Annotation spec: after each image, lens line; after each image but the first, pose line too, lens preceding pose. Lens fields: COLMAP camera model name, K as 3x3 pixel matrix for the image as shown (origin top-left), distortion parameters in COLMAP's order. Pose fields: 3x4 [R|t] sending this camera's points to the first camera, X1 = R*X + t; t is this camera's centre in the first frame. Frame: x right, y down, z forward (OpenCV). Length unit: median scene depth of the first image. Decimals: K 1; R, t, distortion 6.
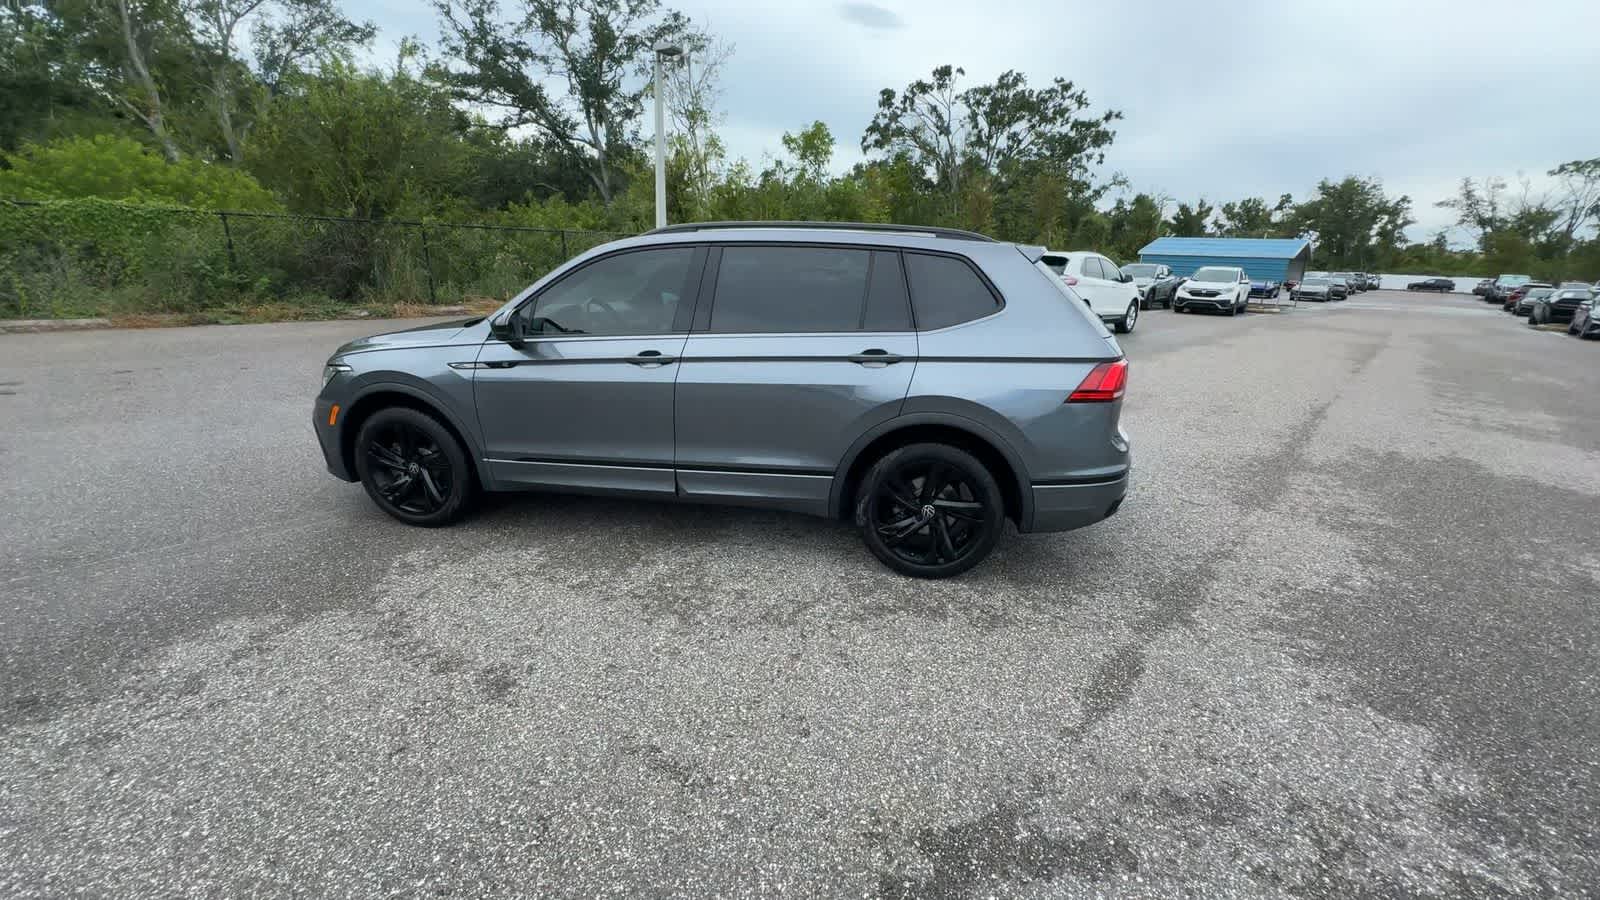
lens RADIAL K [[635.9, 0, 811.5], [0, 635.9, 448.8], [0, 0, 1]] dist [-0.001694, -0.000070]
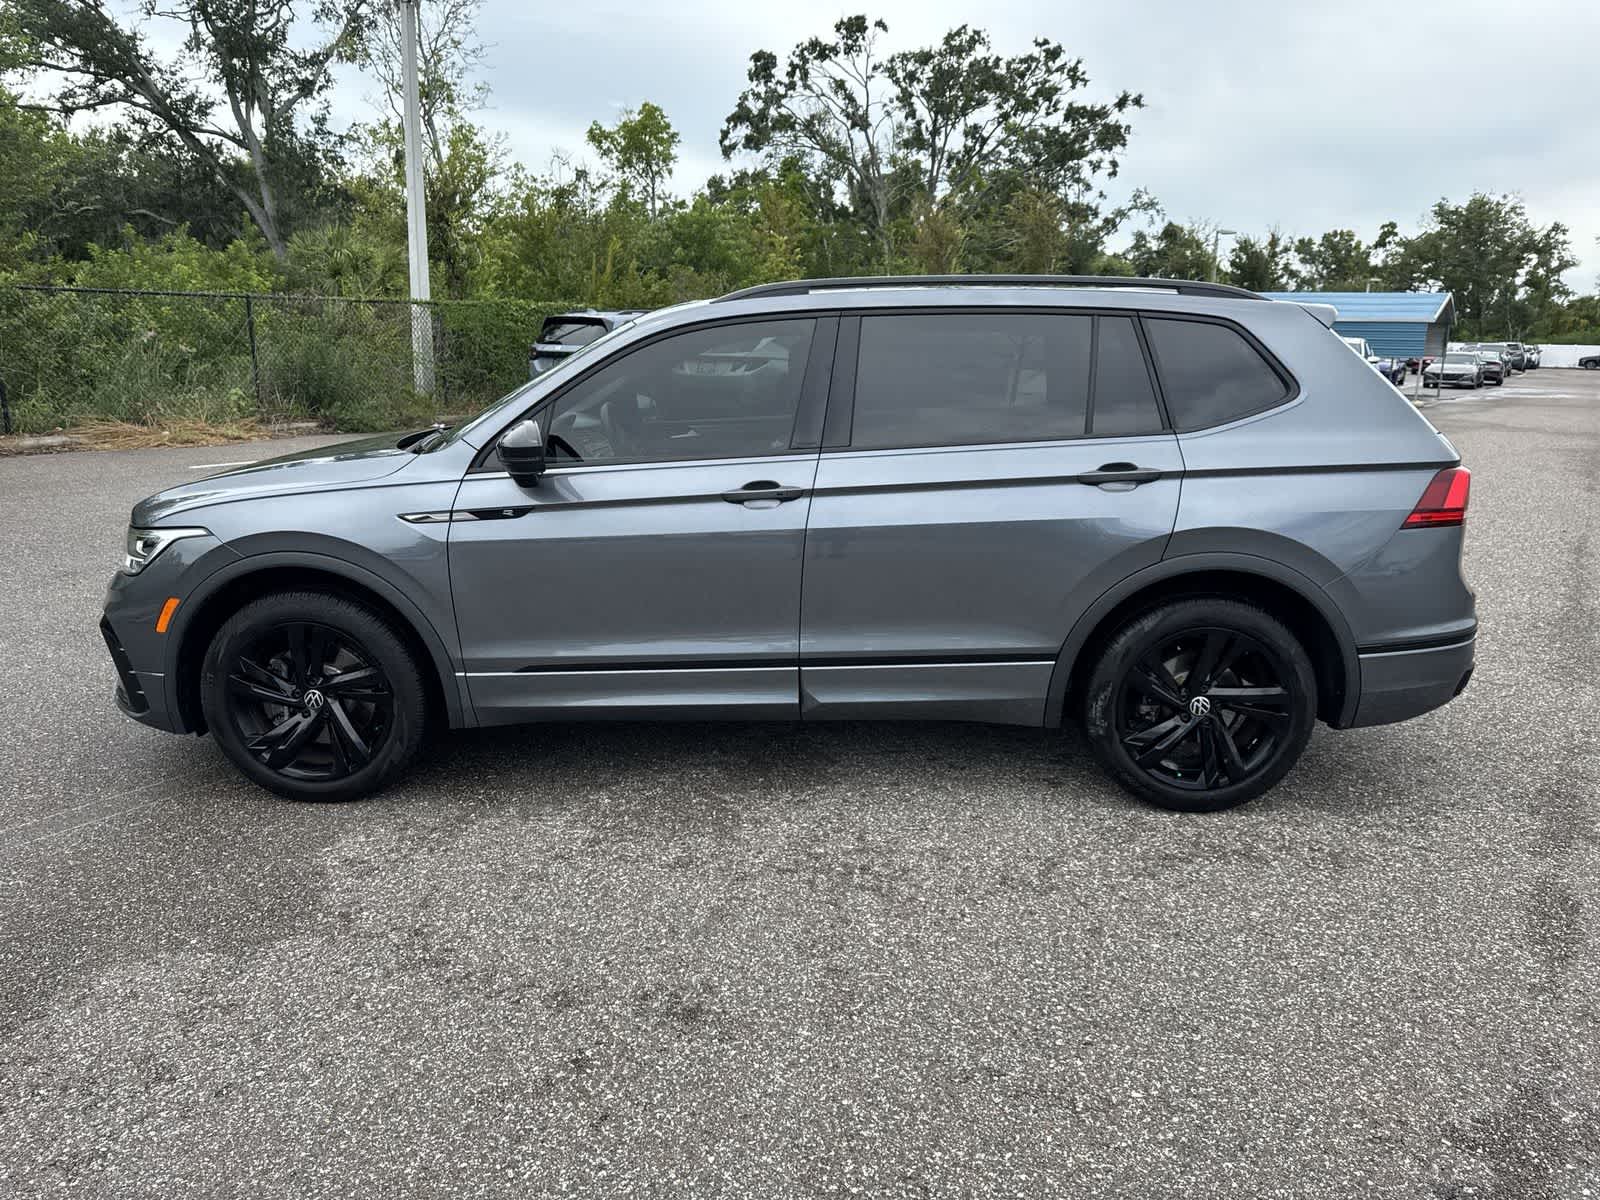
lens RADIAL K [[1129.8, 0, 800.0], [0, 1129.8, 600.0], [0, 0, 1]] dist [0.007985, -0.010195]
pose [[0.988343, -0.052429, 0.142932, -0.021813], [0.061209, 0.996454, -0.057734, 0.001754], [-0.139398, 0.065810, 0.988047, -0.005438]]
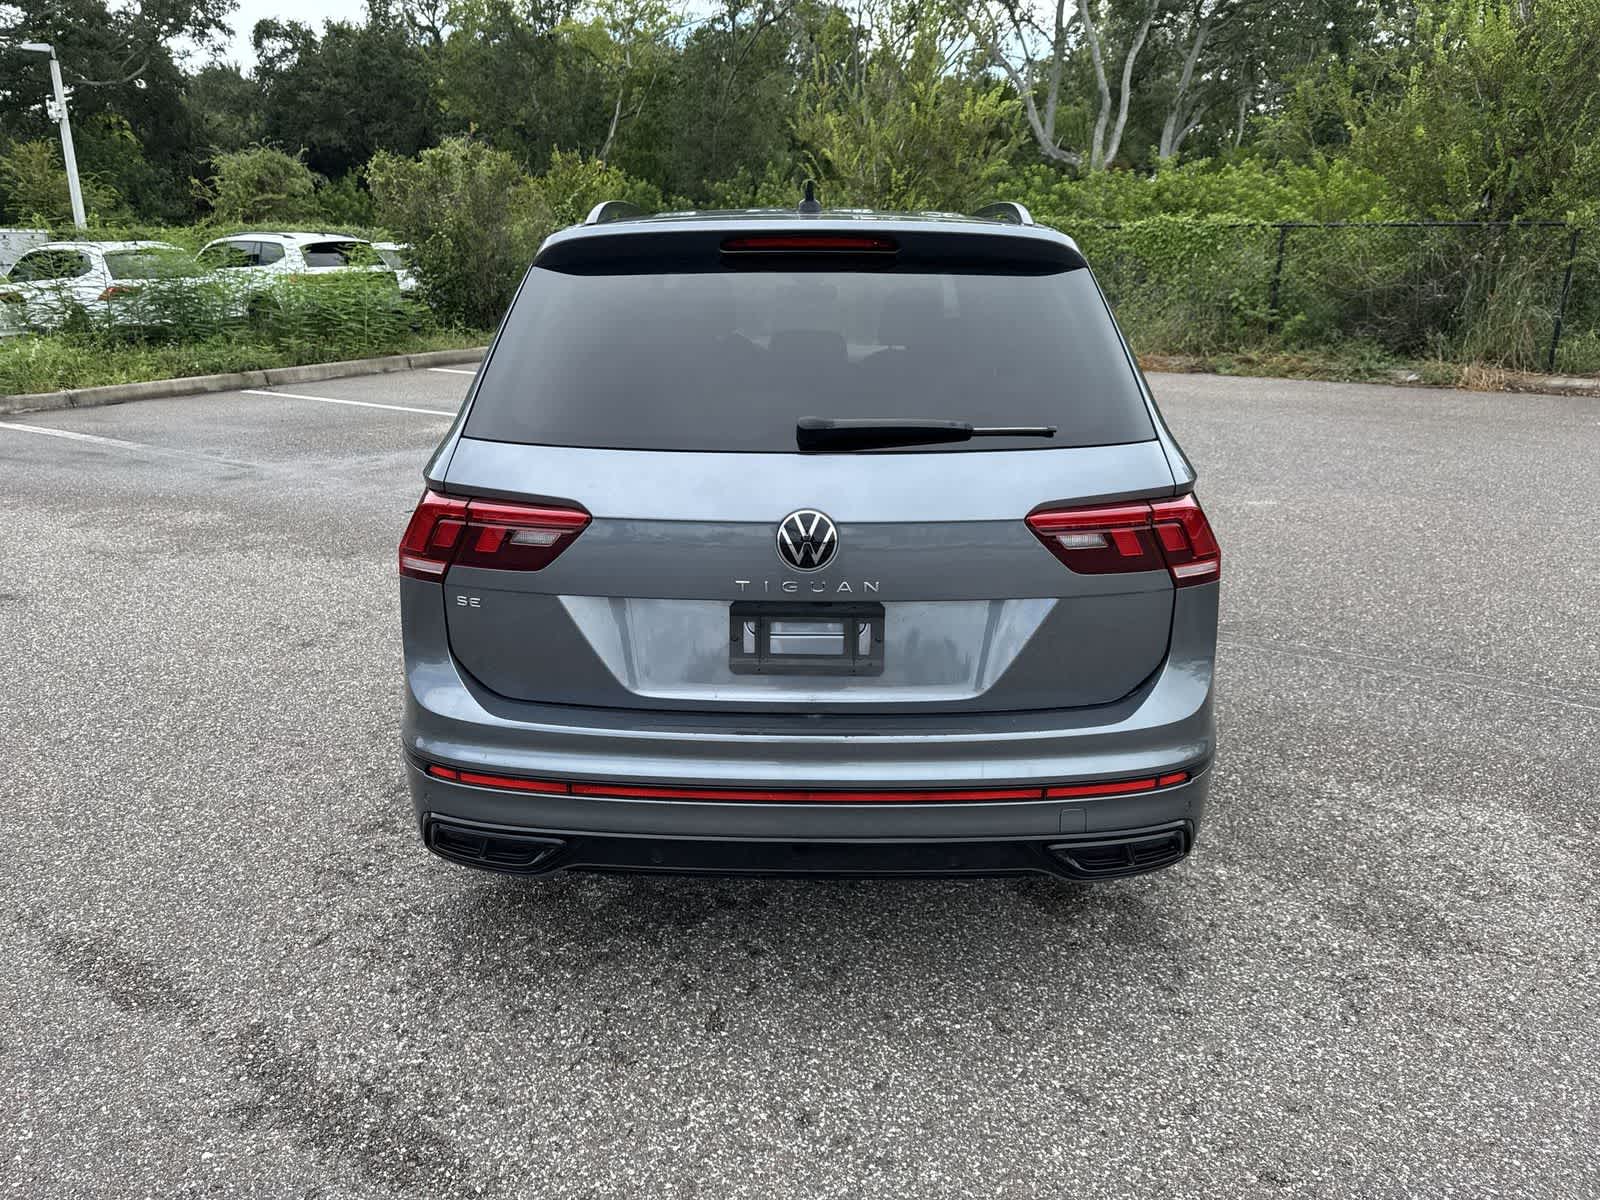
lens RADIAL K [[1125.2, 0, 793.1], [0, 1125.2, 599.3], [0, 0, 1]] dist [0.015654, -0.020629]
pose [[0.170249, 0.259702, -0.950563, 0.066126], [-0.285877, 0.936176, 0.204570, -0.015597], [0.943022, 0.236916, 0.233626, 0.056898]]
